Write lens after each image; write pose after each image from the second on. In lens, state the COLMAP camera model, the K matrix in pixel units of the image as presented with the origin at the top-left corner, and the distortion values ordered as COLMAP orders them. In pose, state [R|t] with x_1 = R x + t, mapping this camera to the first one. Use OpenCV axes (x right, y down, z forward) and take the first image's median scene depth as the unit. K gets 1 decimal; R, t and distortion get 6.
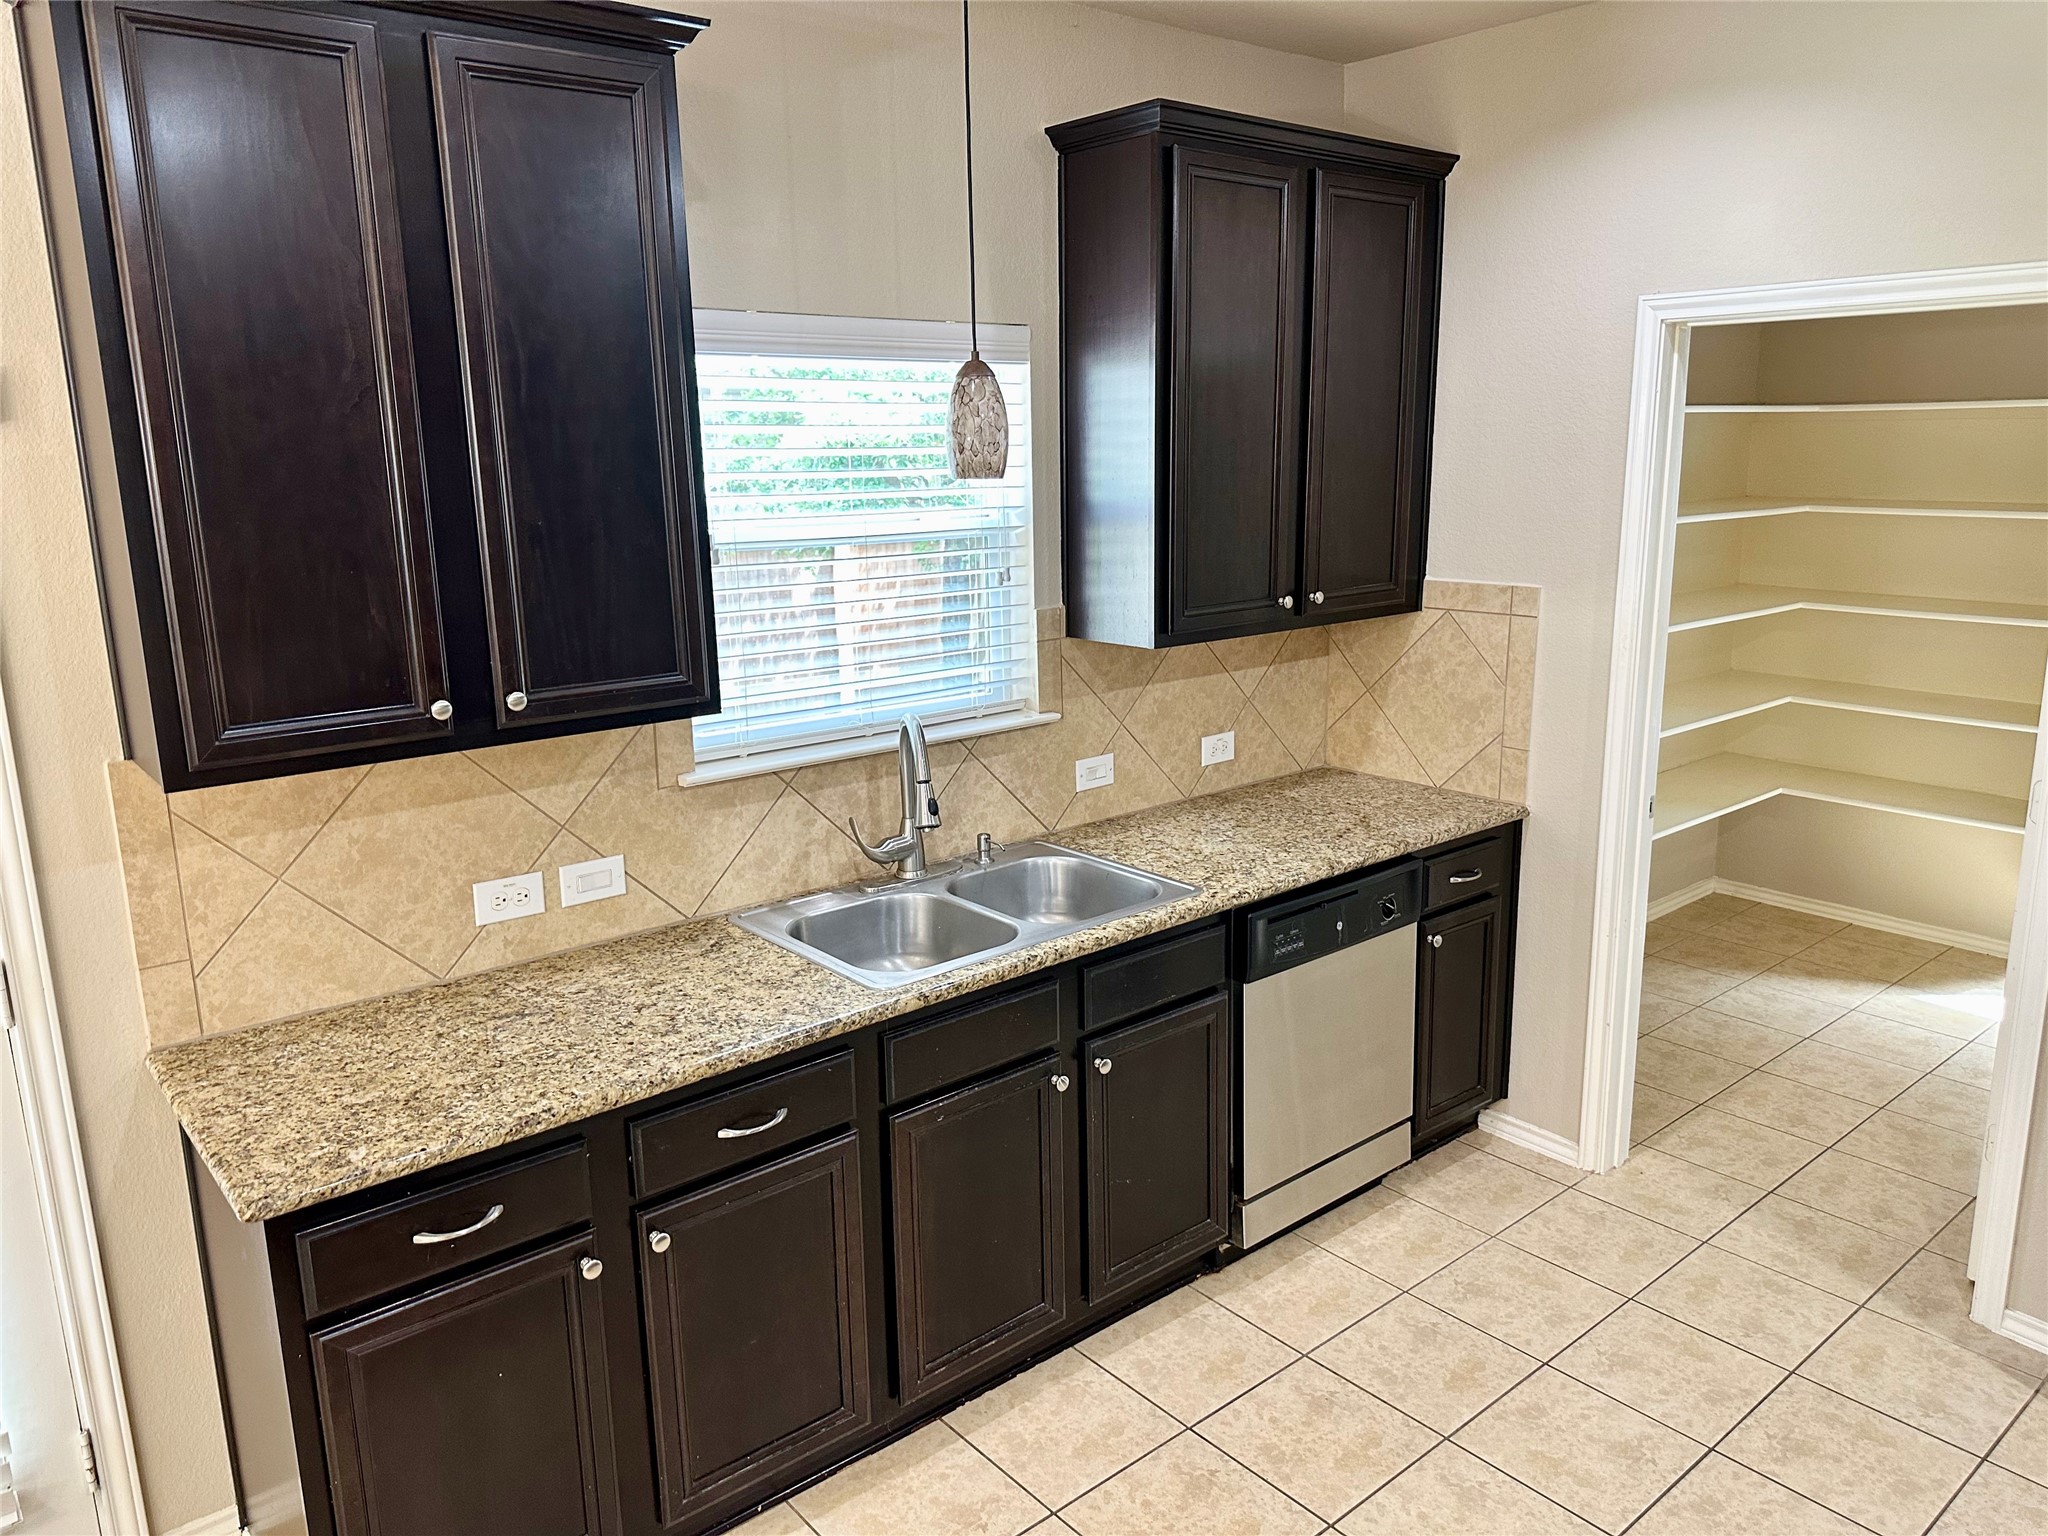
lens RADIAL K [[1433.7, 0, 1041.2], [0, 1433.7, 754.7], [0, 0, 1]] dist [0.013259, -0.012949]
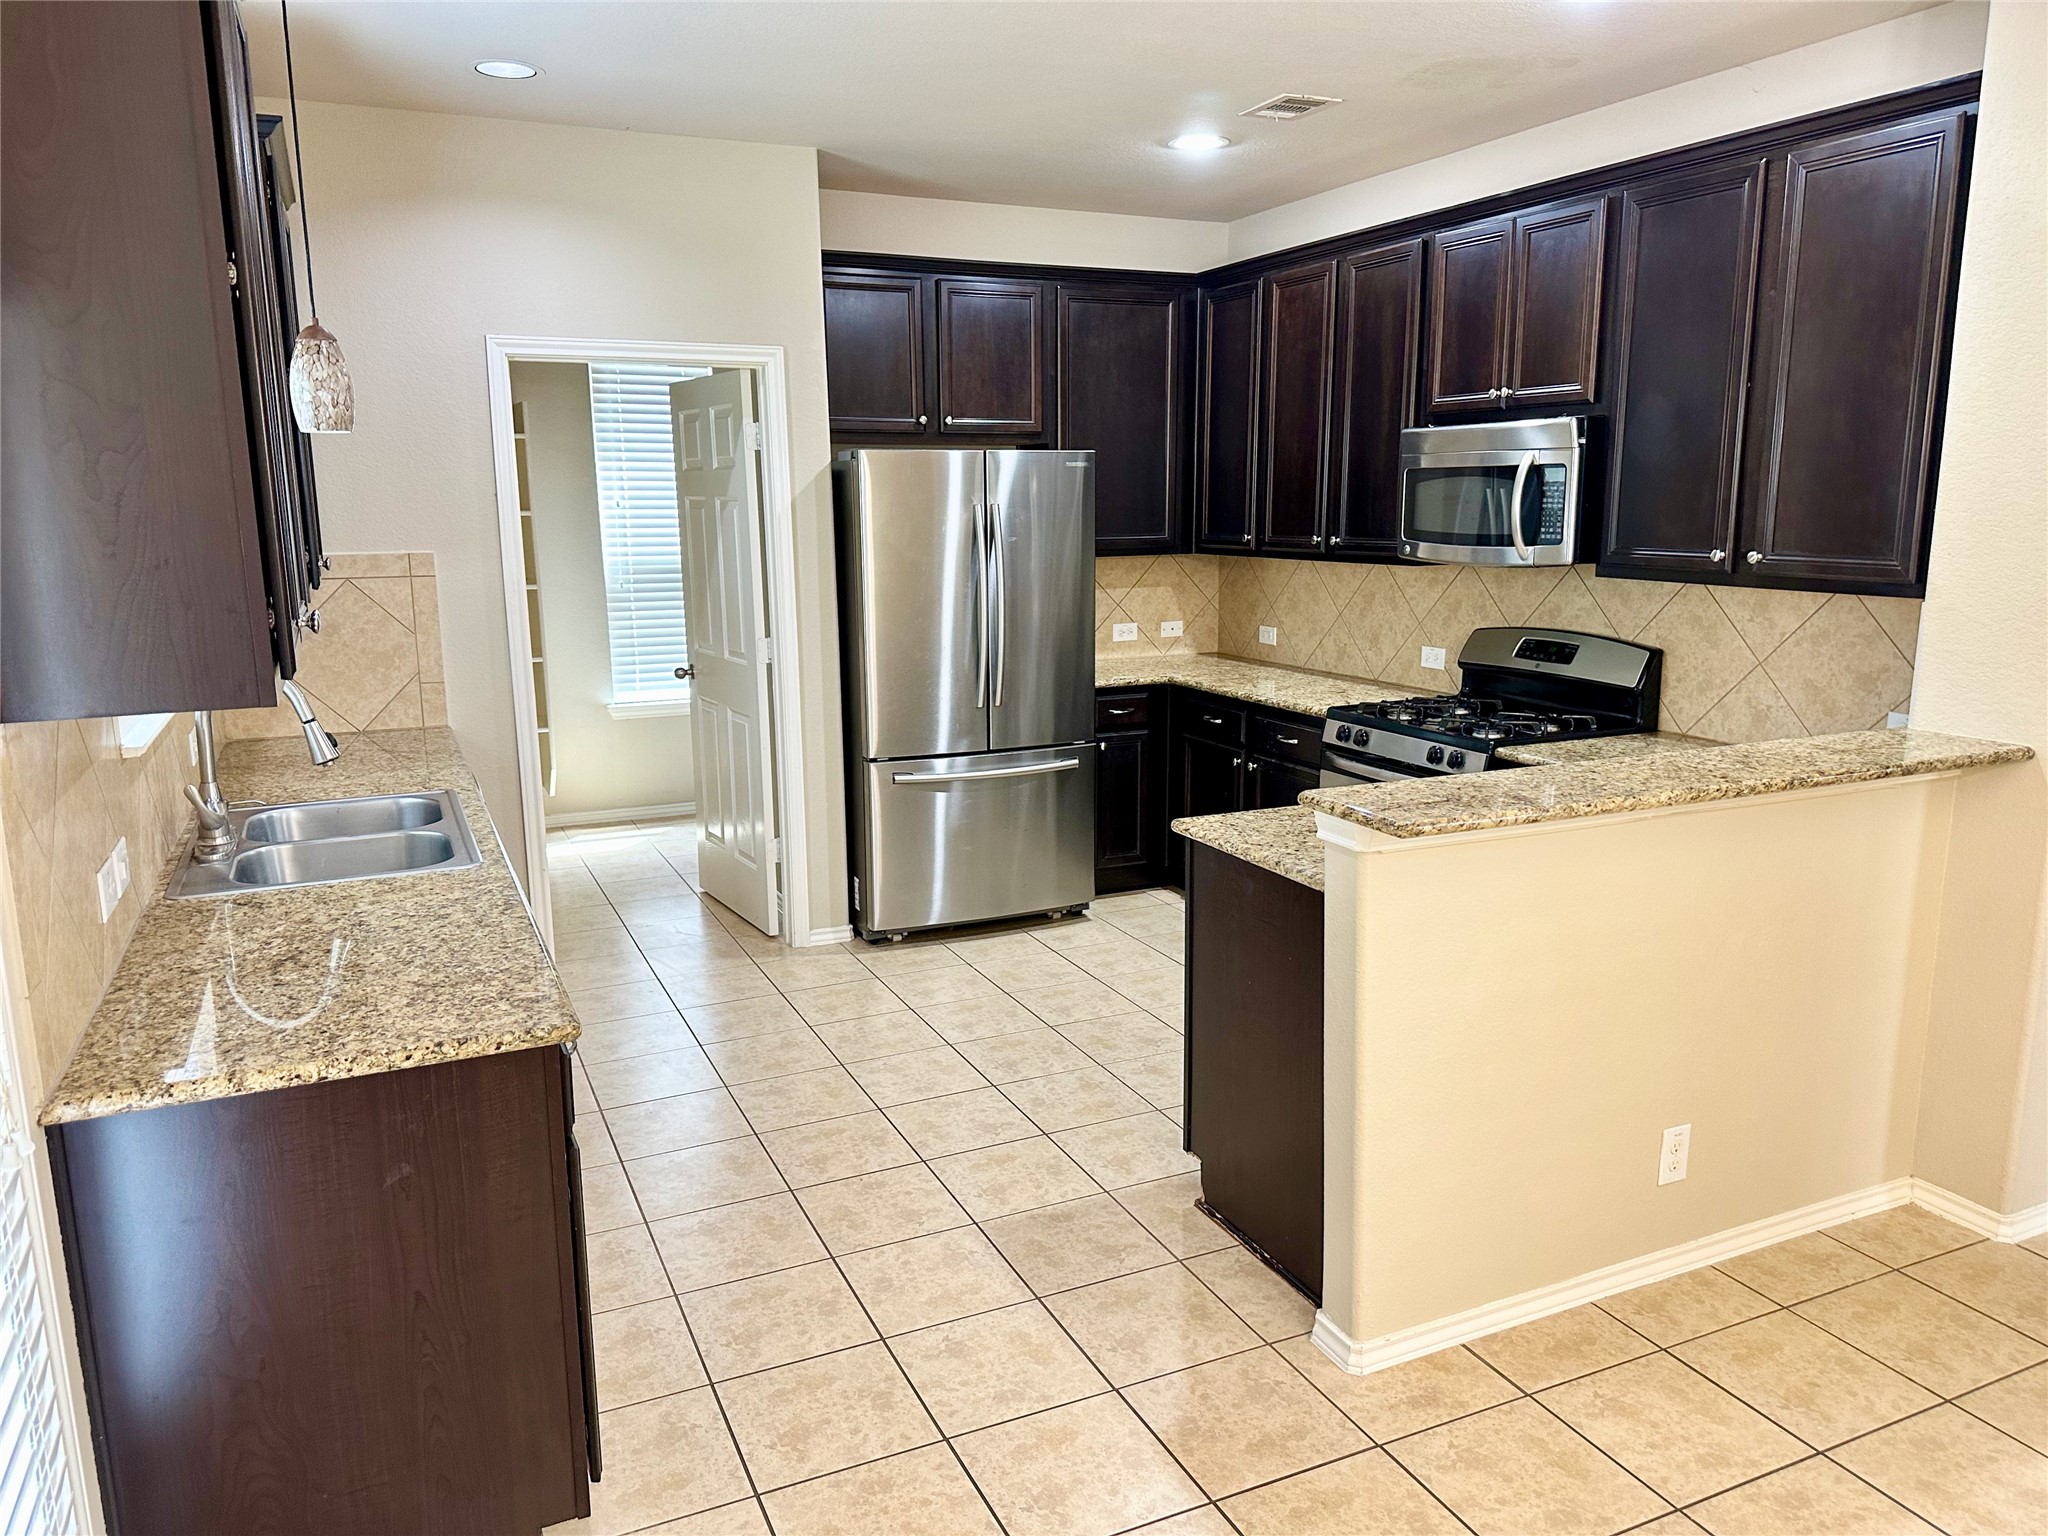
lens RADIAL K [[1433.7, 0, 1028.0], [0, 1433.7, 764.6], [0, 0, 1]] dist [0.013259, -0.012949]
pose [[0.282825, -0.170671, 0.943865, -0.848216], [0.204411, 0.972161, 0.114537, 0.032878], [-0.937137, 0.160543, 0.309838, 0.156504]]
